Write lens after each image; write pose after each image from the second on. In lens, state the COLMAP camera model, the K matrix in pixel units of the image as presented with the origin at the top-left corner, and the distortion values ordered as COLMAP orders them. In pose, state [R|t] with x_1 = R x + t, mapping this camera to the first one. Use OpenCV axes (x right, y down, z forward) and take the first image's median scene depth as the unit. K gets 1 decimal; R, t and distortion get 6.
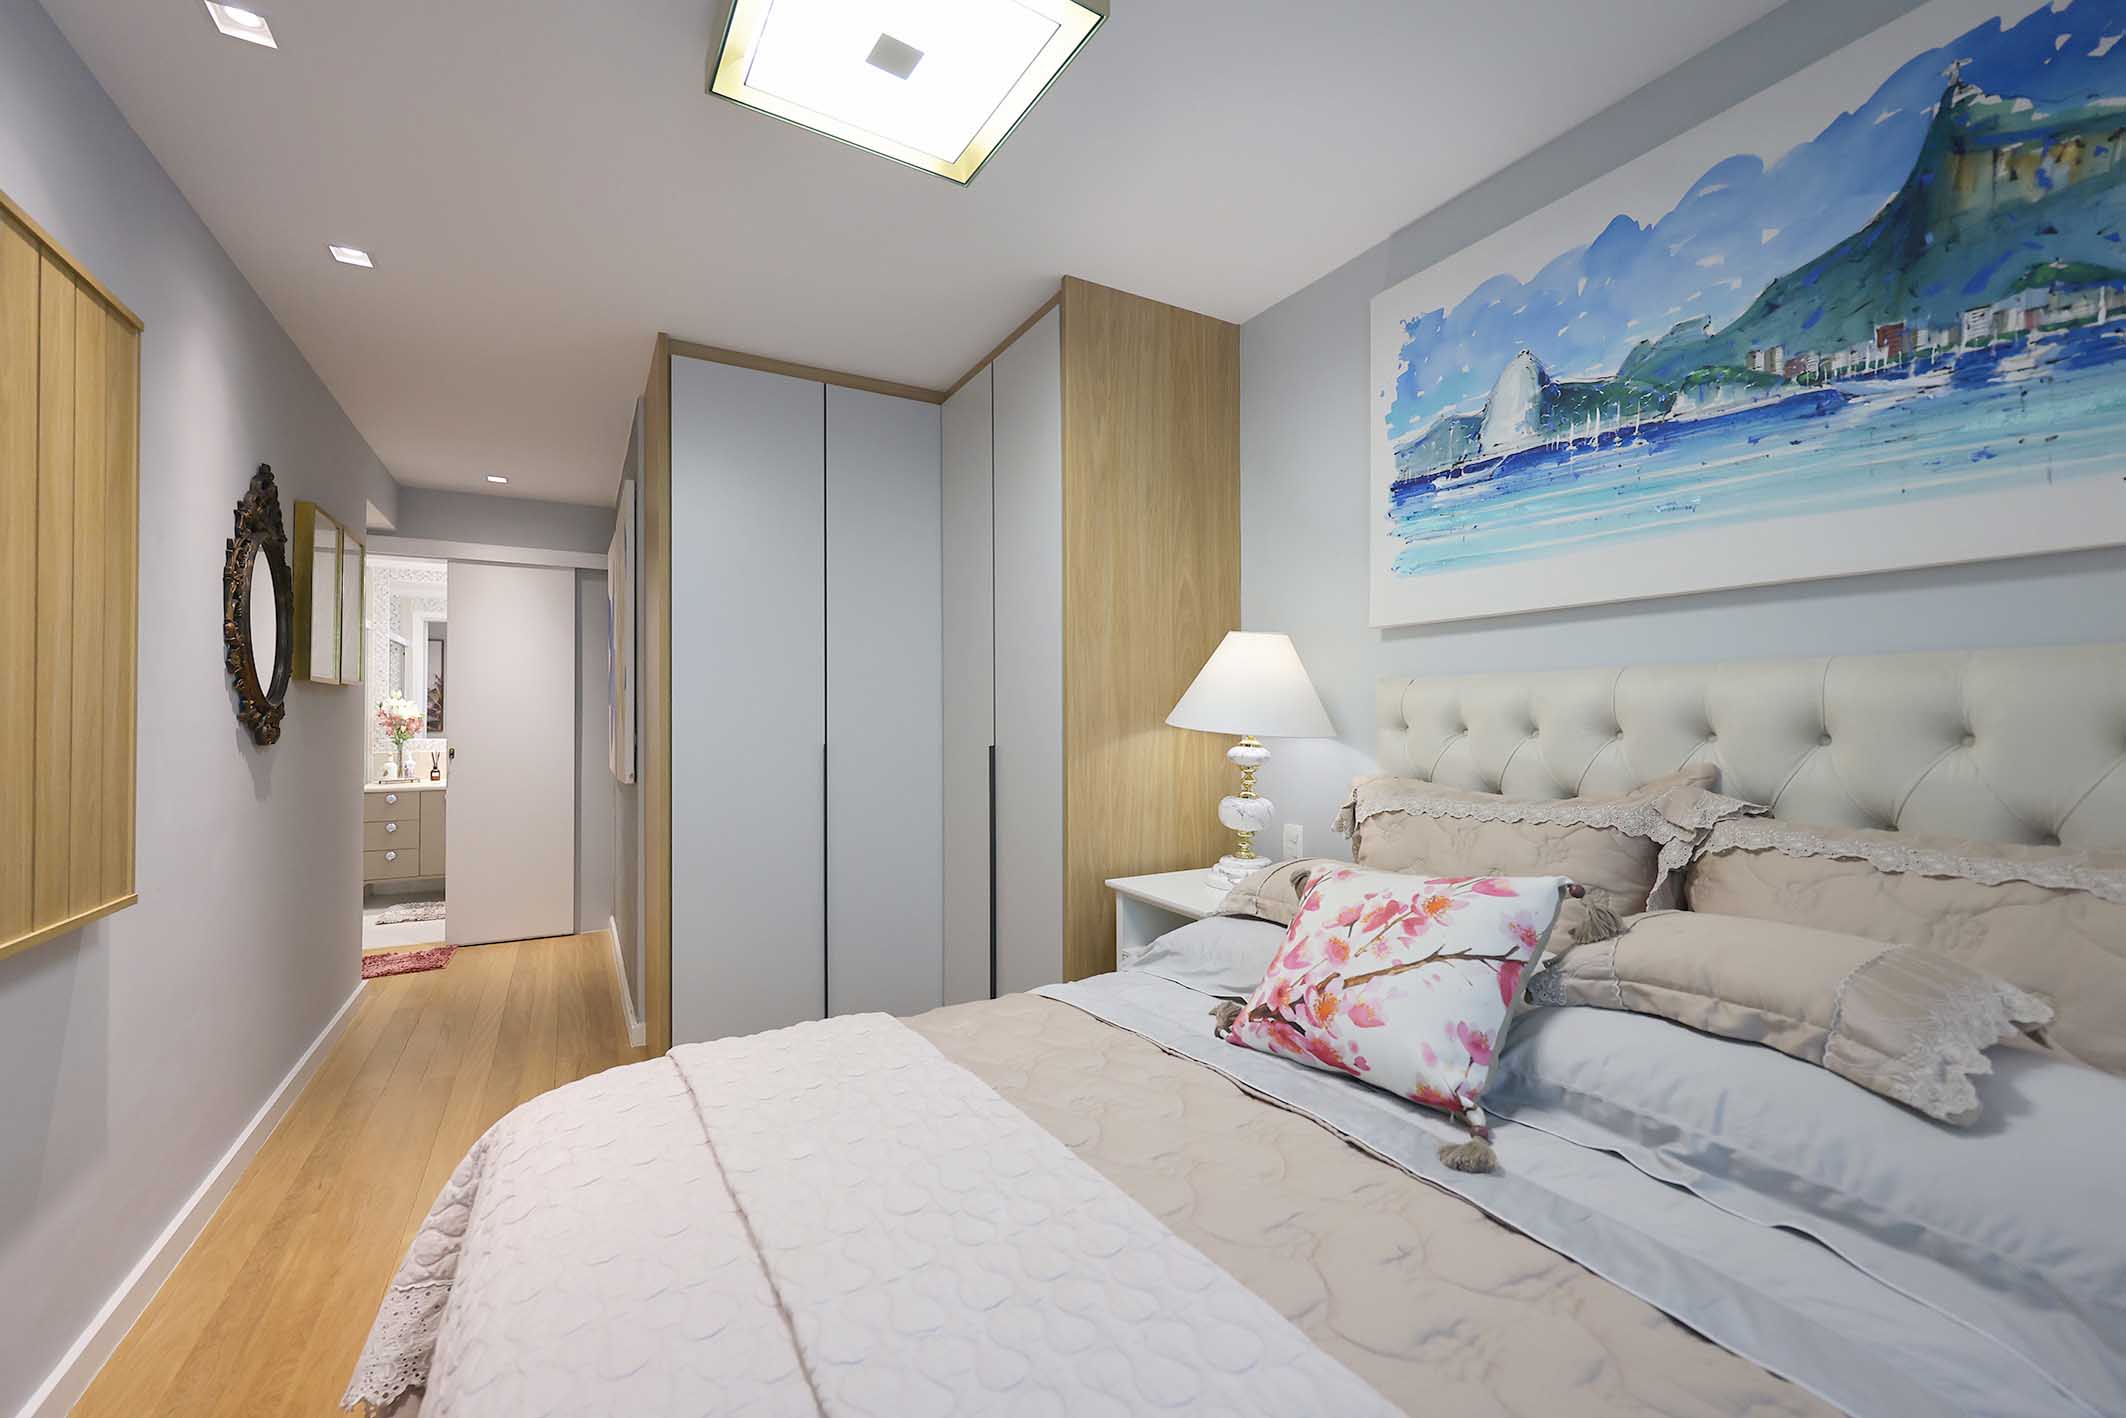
lens RADIAL K [[859.9, 0, 1057.9], [0, 859.9, 710.1], [0, 0, 1]] dist [0.001762, 0.000052]
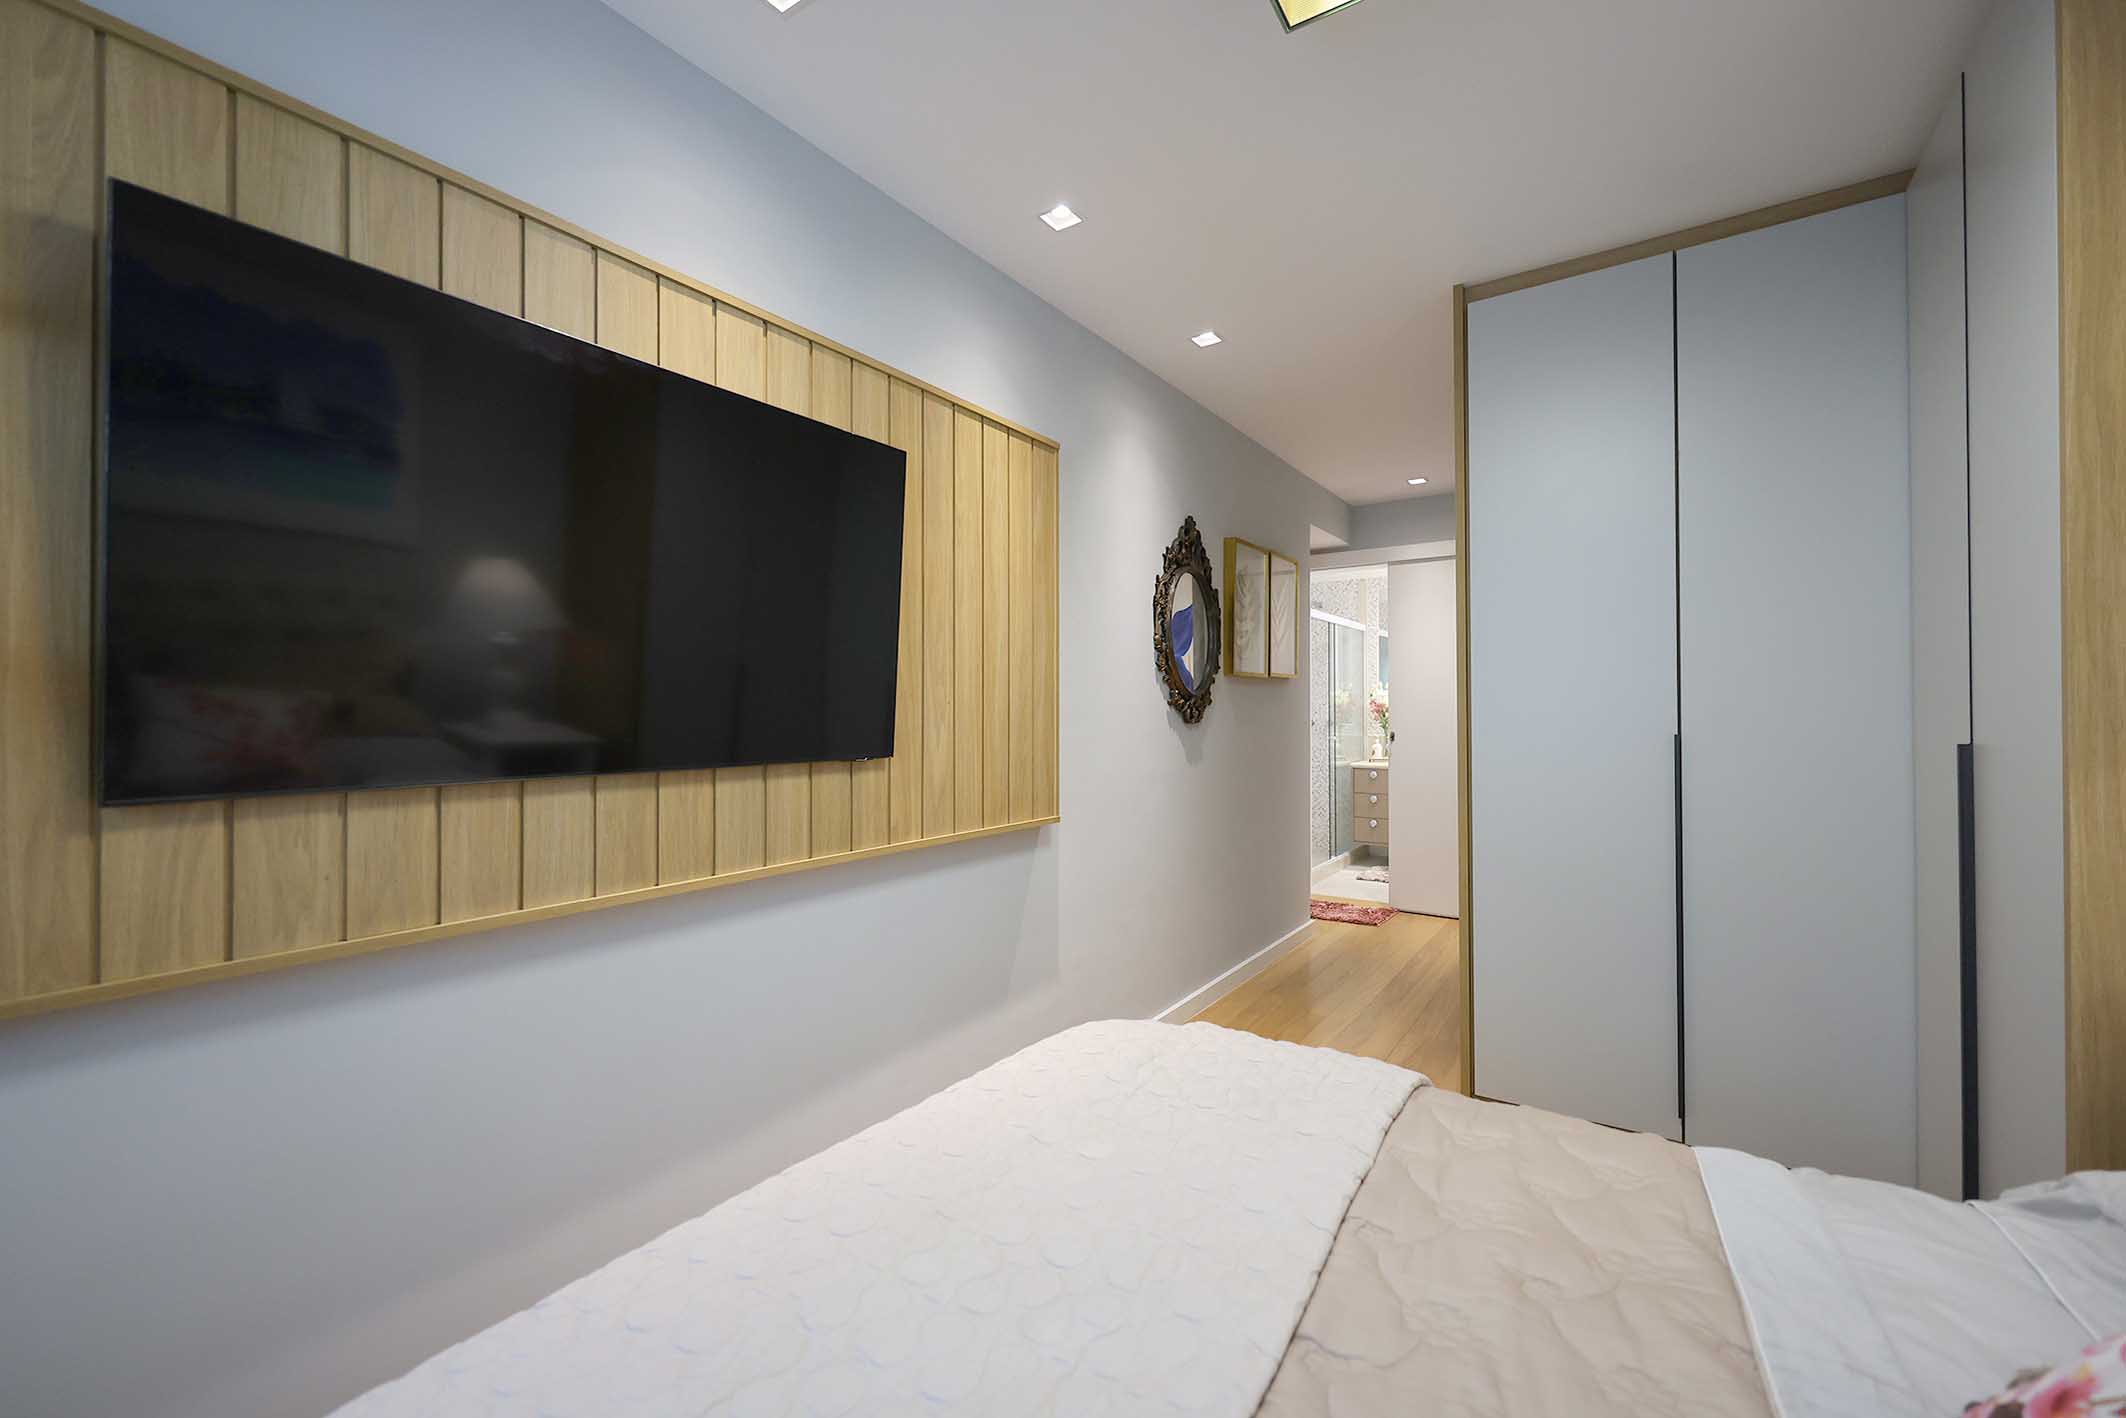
lens RADIAL K [[859.9, 0, 1048.1], [0, 859.9, 715.0], [0, 0, 1]] dist [0.001762, 0.000052]
pose [[0.420169, 0.007621, -0.907414, 0.241599], [0.007384, 0.999903, 0.011816, 0.010855], [0.907416, -0.011665, 0.420072, 0.253392]]
